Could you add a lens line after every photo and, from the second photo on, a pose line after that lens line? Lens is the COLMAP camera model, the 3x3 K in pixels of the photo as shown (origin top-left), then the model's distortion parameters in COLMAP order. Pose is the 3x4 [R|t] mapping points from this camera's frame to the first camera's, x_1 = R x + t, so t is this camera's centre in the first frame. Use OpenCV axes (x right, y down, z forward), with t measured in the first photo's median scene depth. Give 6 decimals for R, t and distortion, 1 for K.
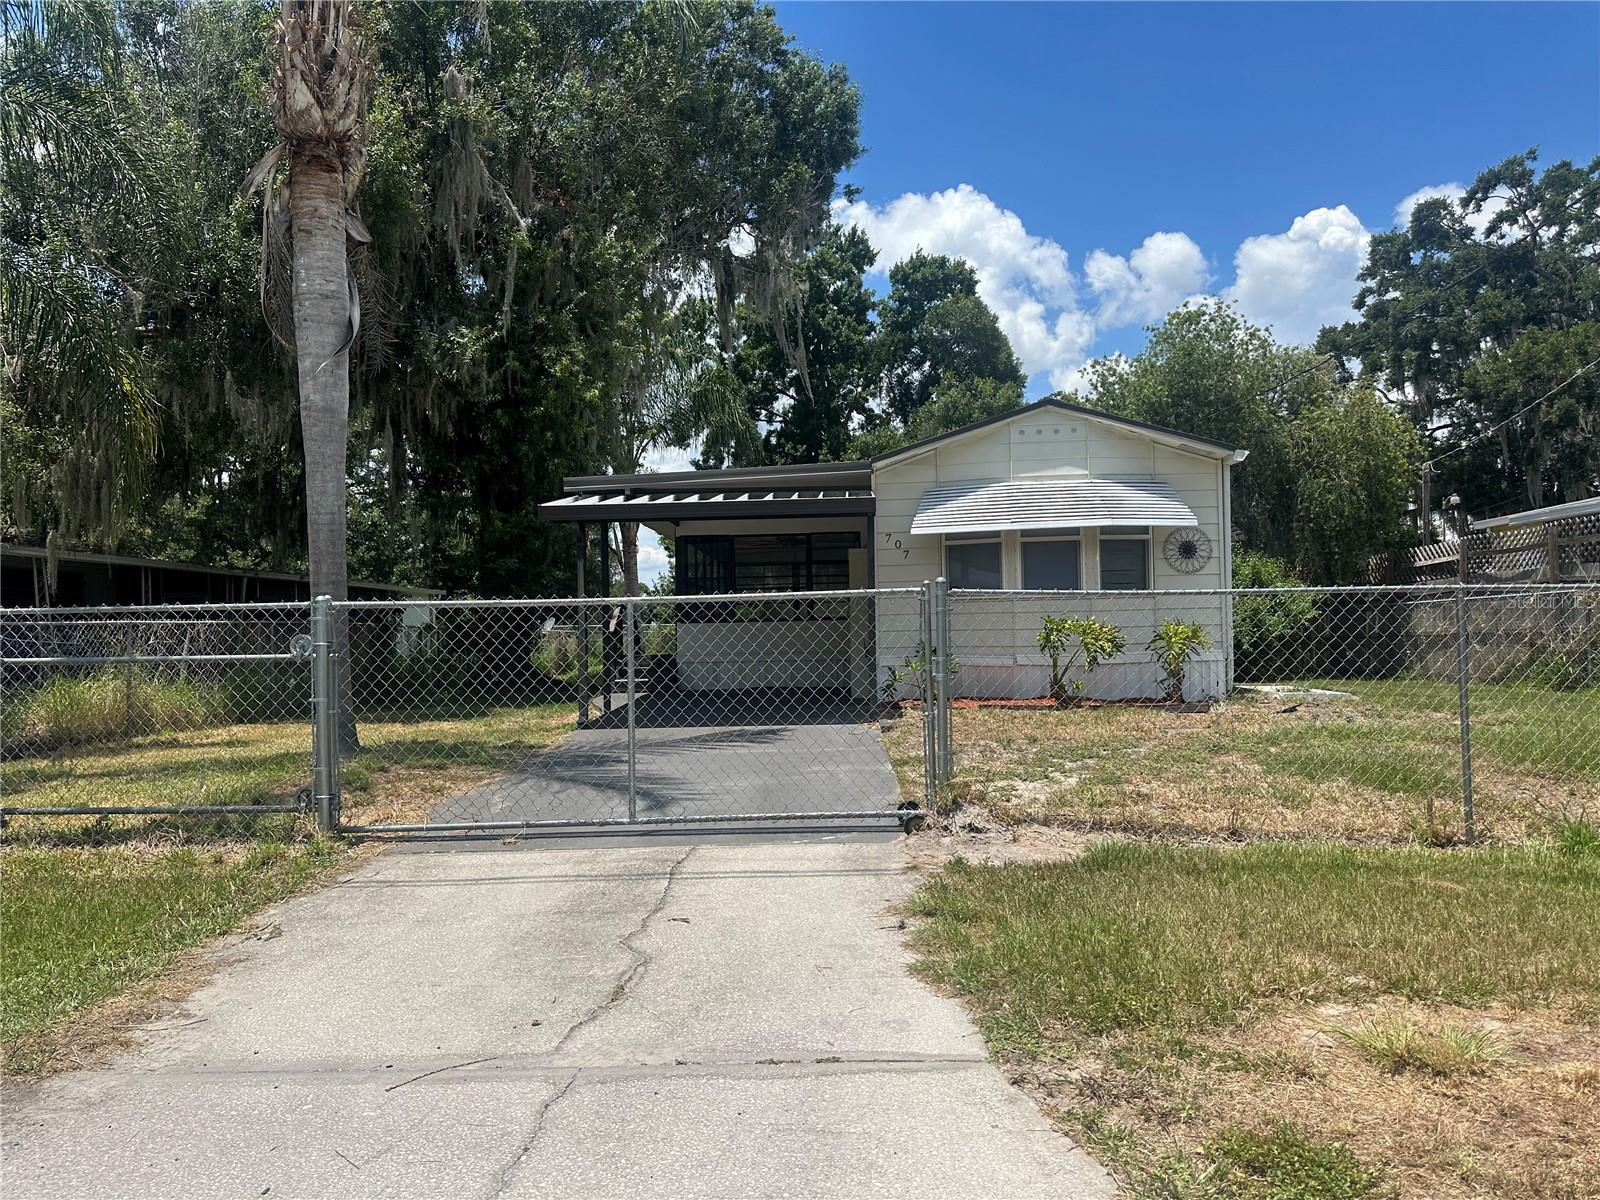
lens RADIAL K [[1087.5, 0, 789.4], [0, 1087.5, 591.5], [0, 0, 1]] dist [0.127315, -0.123873]
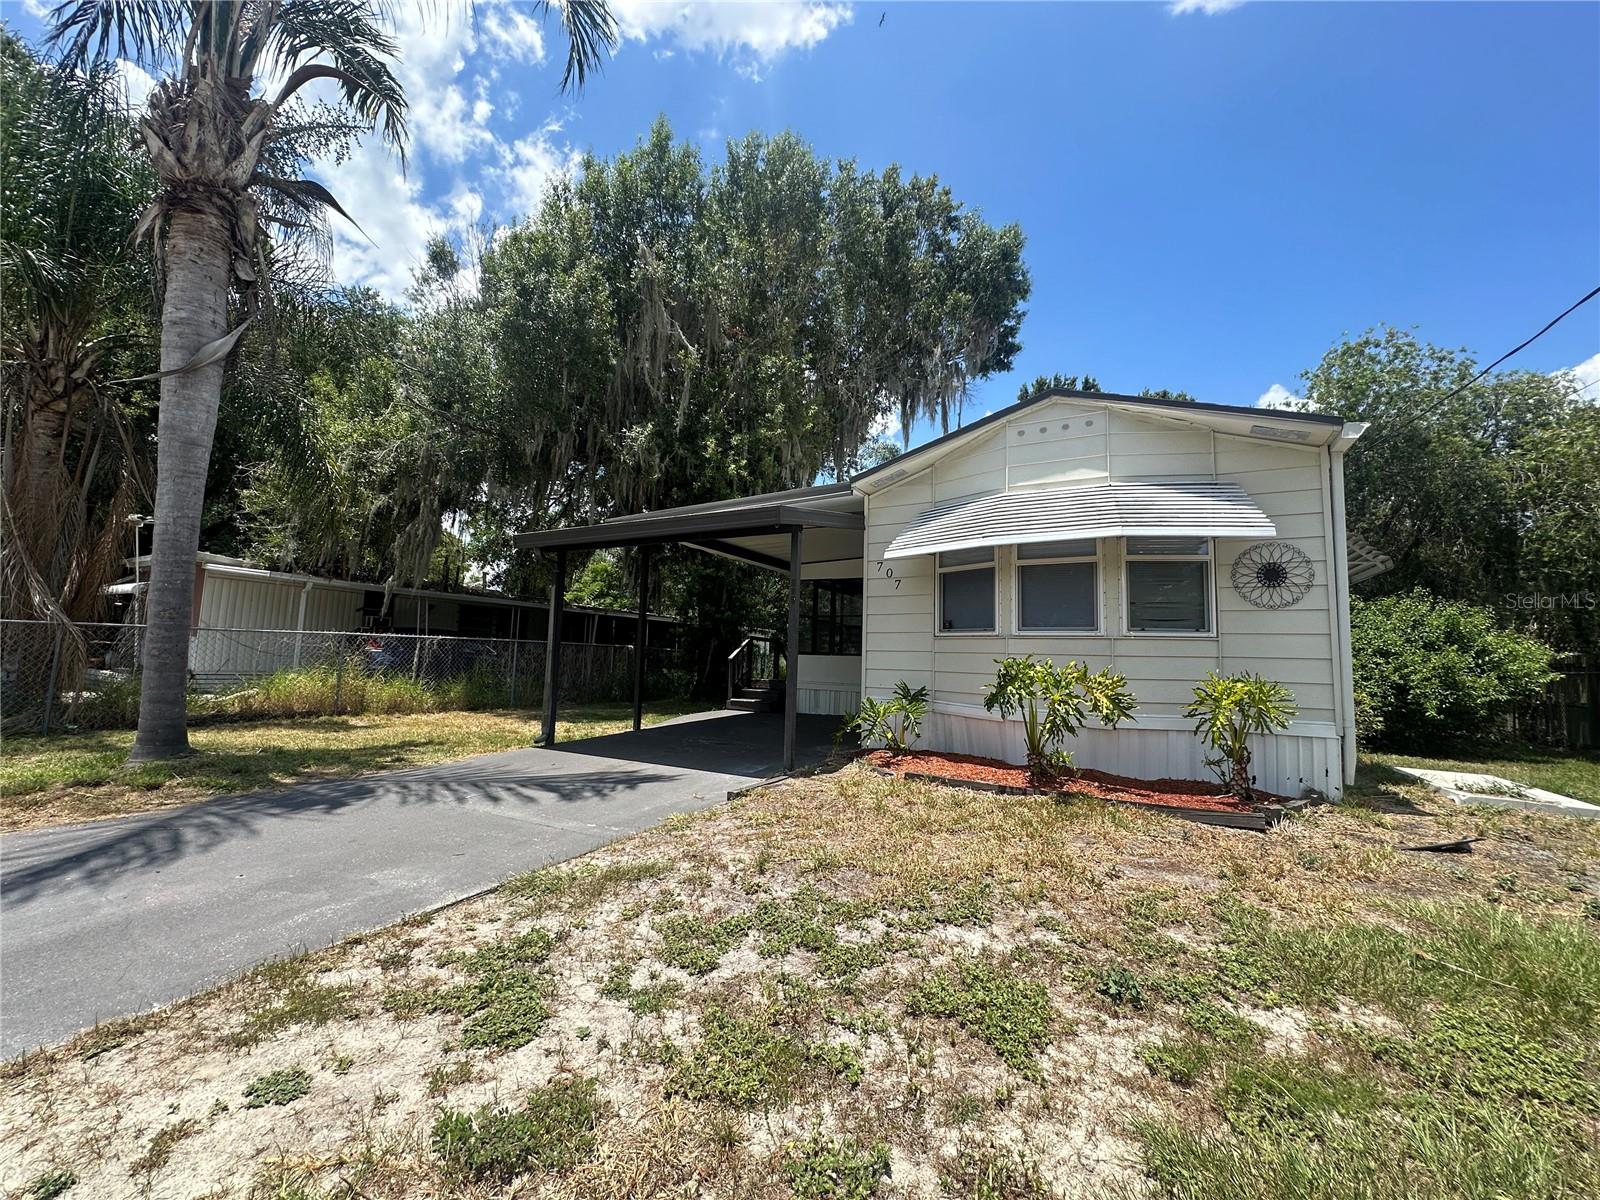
lens RADIAL K [[637.5, 0, 807.4], [0, 637.5, 597.6], [0, 0, 1]] dist [-0.001704, -0.000203]
pose [[0.895893, 0.004439, -0.444247, 0.293919], [-0.032452, 0.997933, -0.055474, 0.009859], [0.443082, 0.064116, 0.894185, 0.535943]]
